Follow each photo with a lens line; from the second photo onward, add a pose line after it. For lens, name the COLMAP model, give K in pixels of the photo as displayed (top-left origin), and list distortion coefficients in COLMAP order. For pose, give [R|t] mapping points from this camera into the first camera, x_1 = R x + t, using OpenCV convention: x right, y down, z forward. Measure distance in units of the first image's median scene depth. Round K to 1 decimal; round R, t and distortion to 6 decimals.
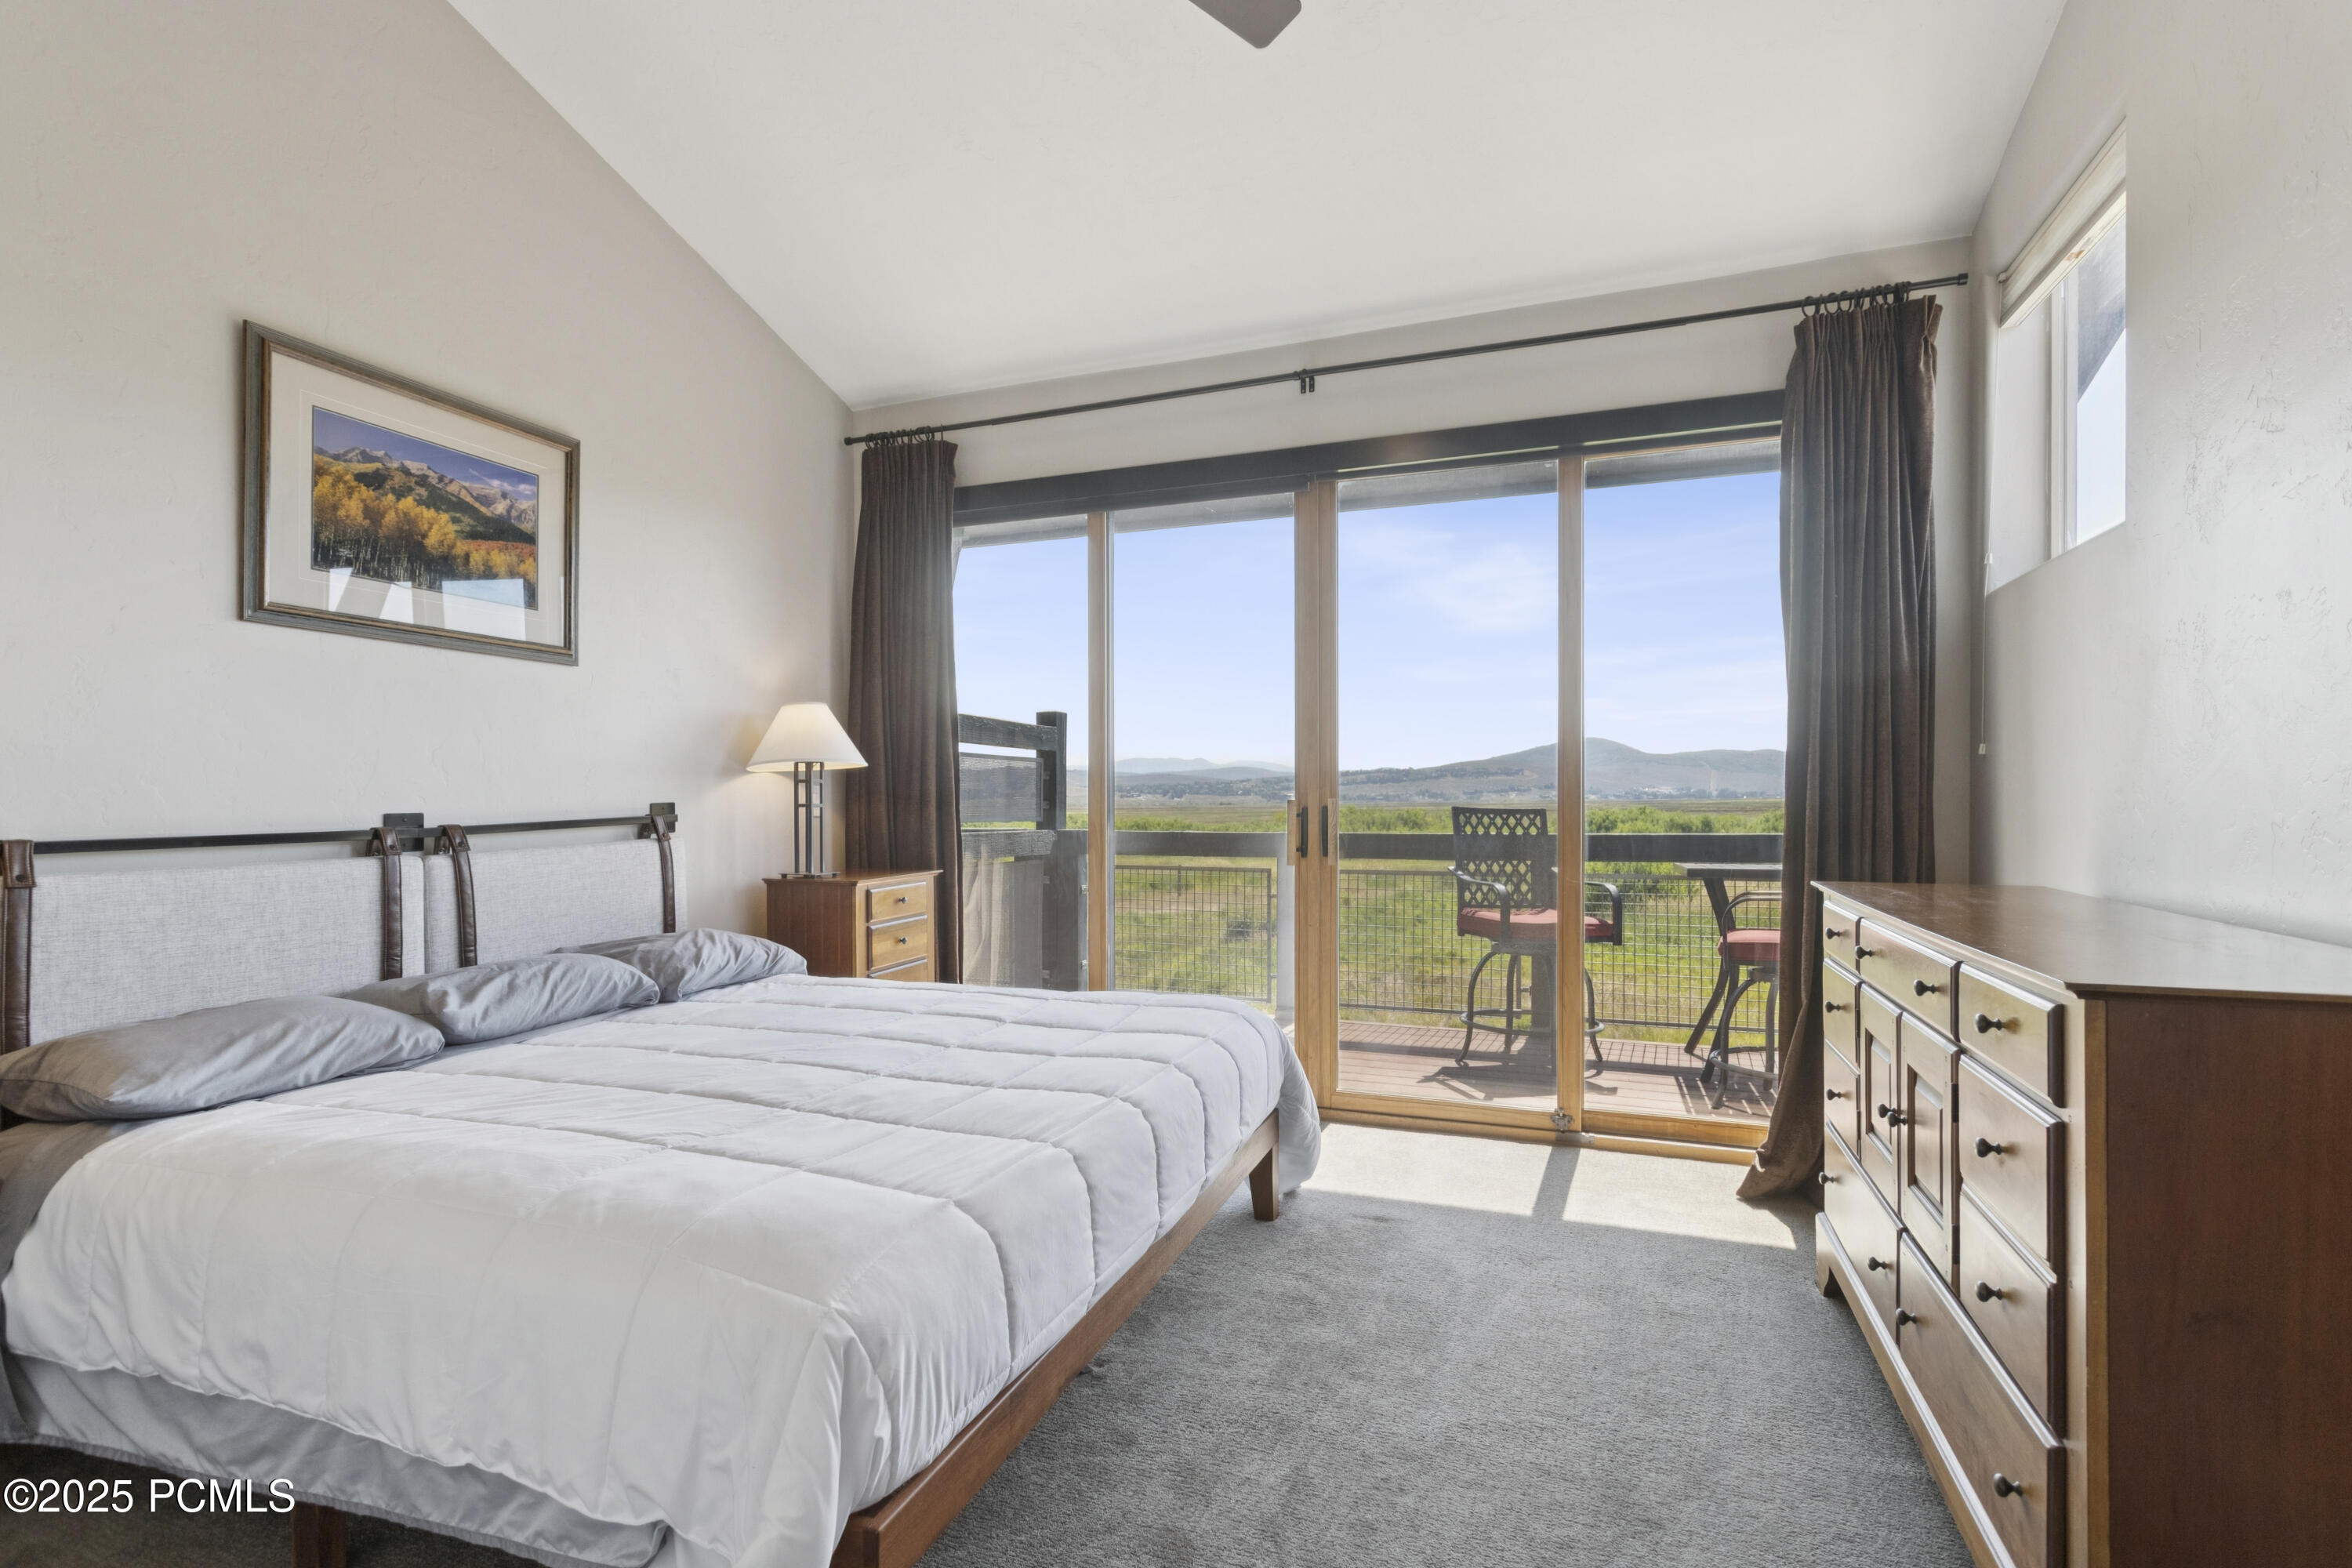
lens RADIAL K [[1126.3, 0, 1168.4], [0, 1126.3, 792.9], [0, 0, 1]] dist [0.000352, 0.004083]
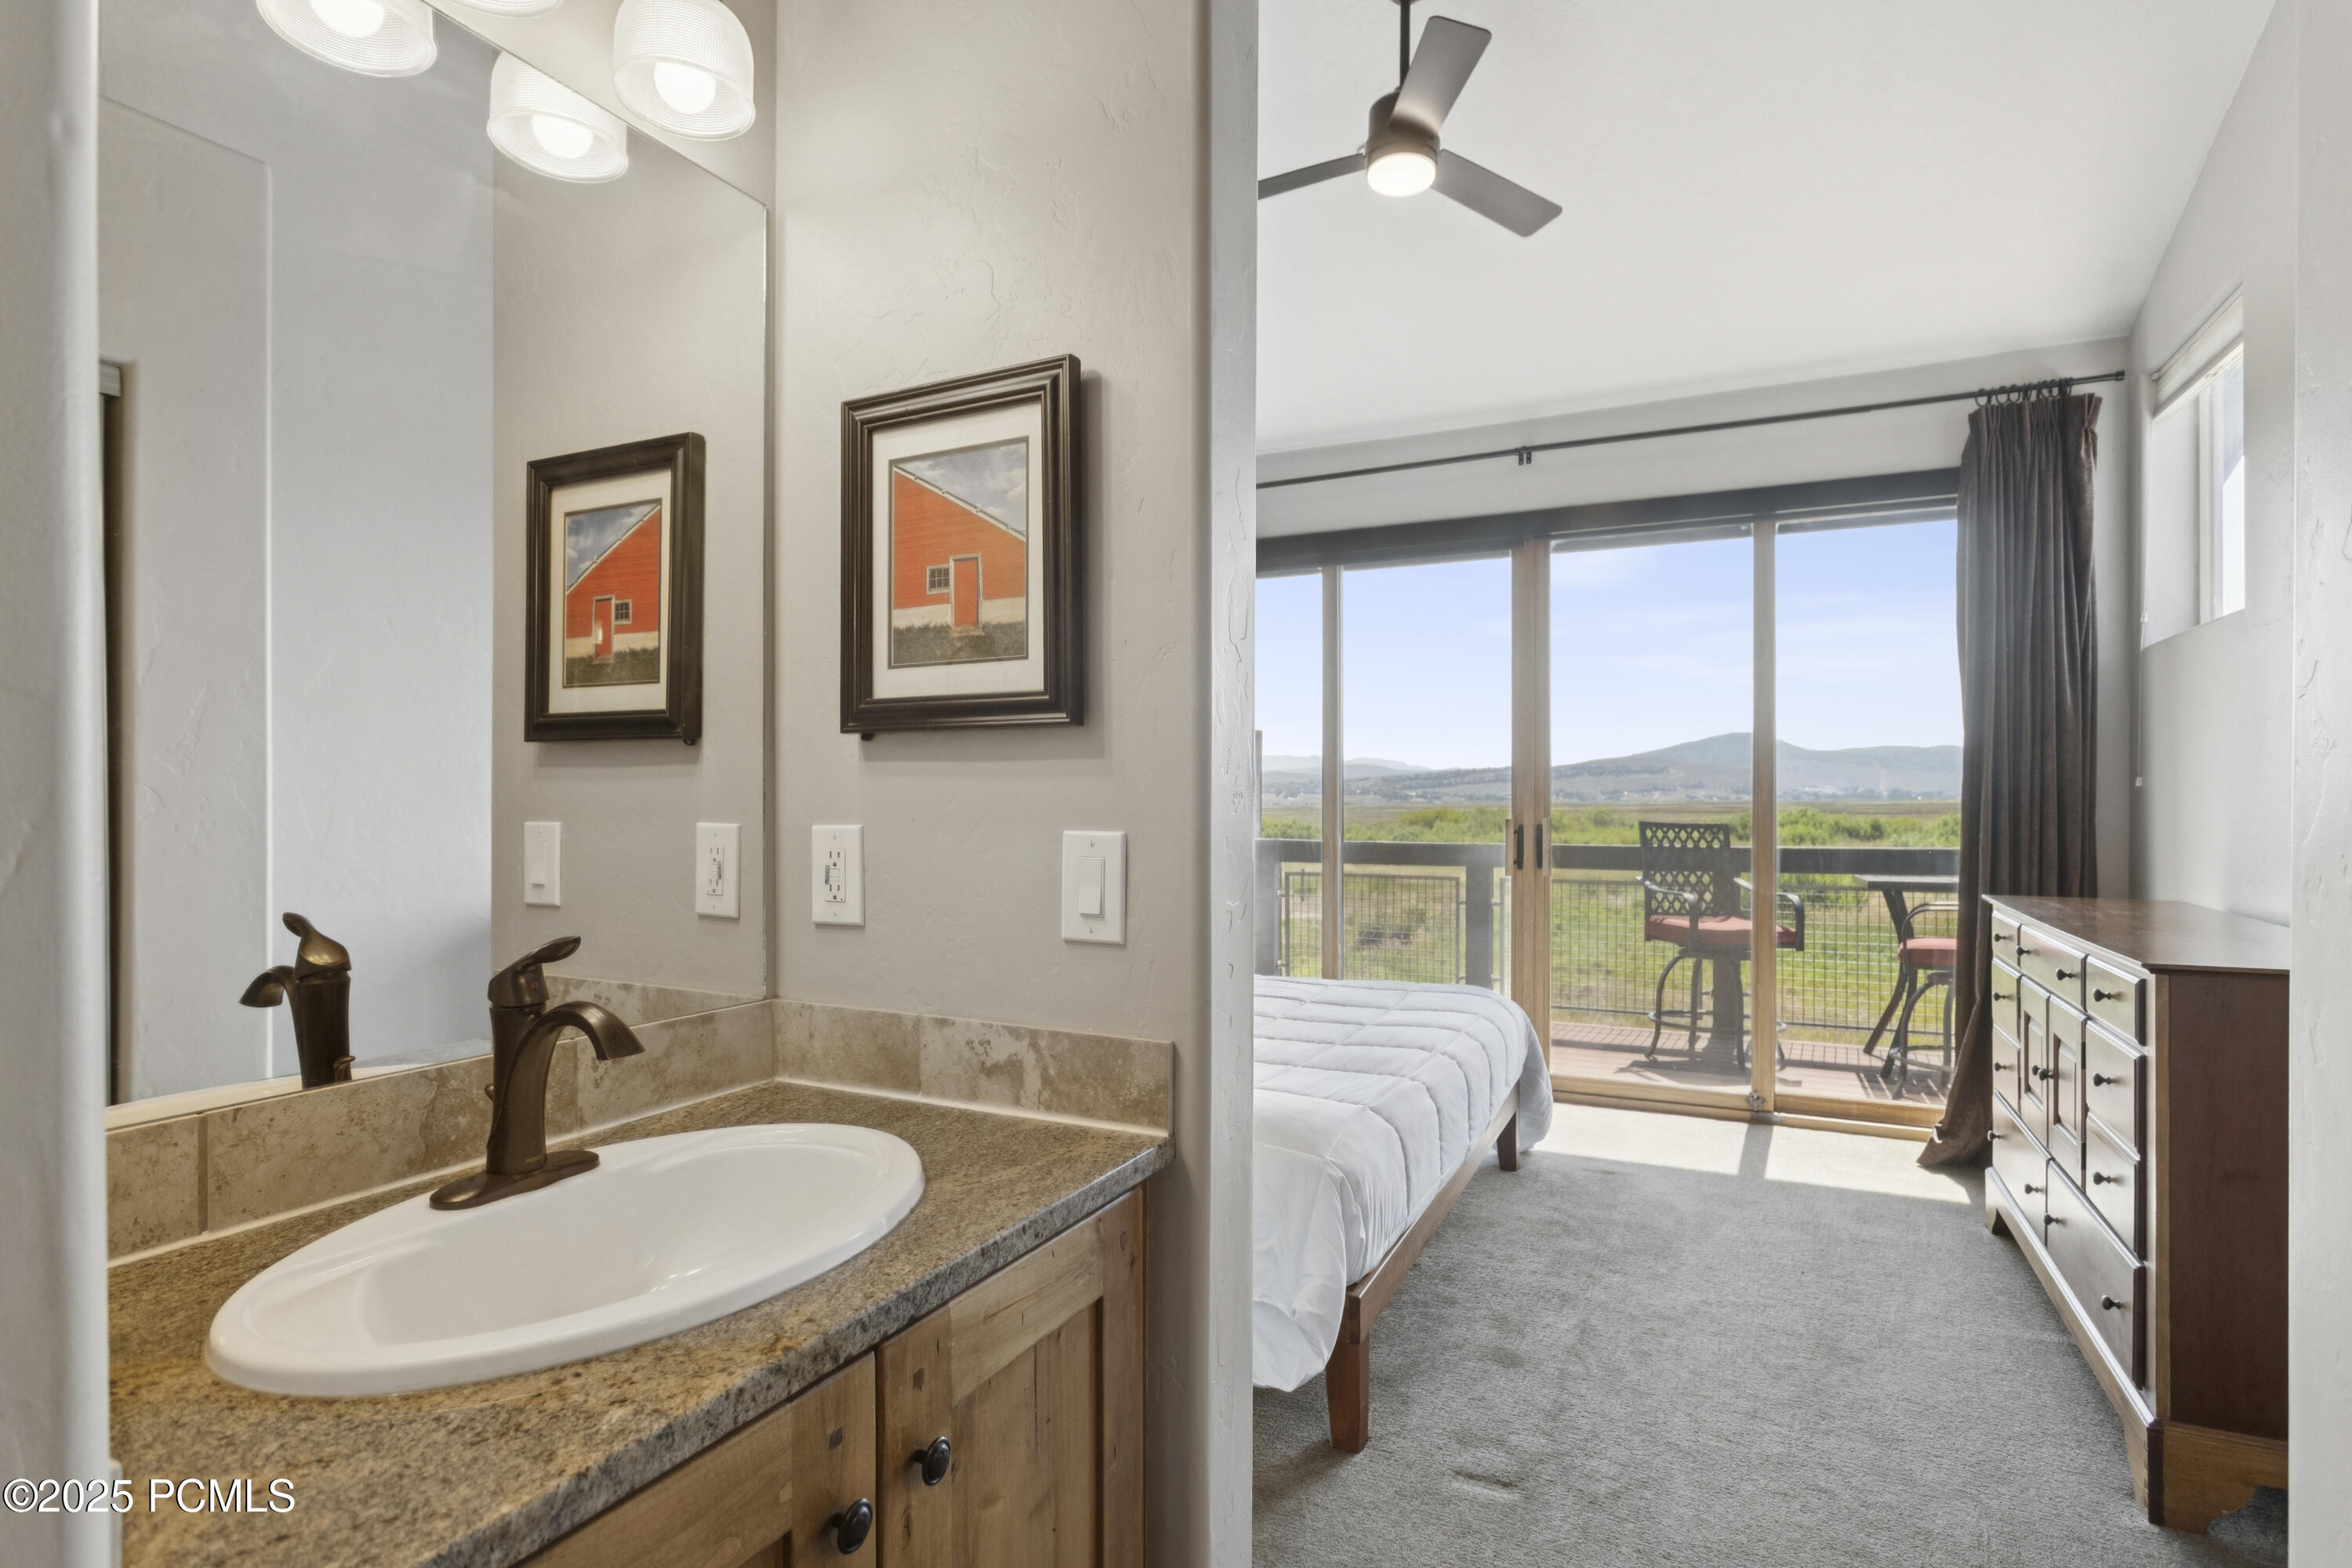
lens RADIAL K [[1197.2, 0, 1174.5], [0, 1197.2, 788.1], [0, 0, 1]] dist [-0.008310, 0.006602]
pose [[0.996380, 0.001445, -0.084997, -0.172287], [-0.001664, 0.999995, -0.002511, -0.029564], [0.084993, 0.002643, 0.996378, -0.327847]]
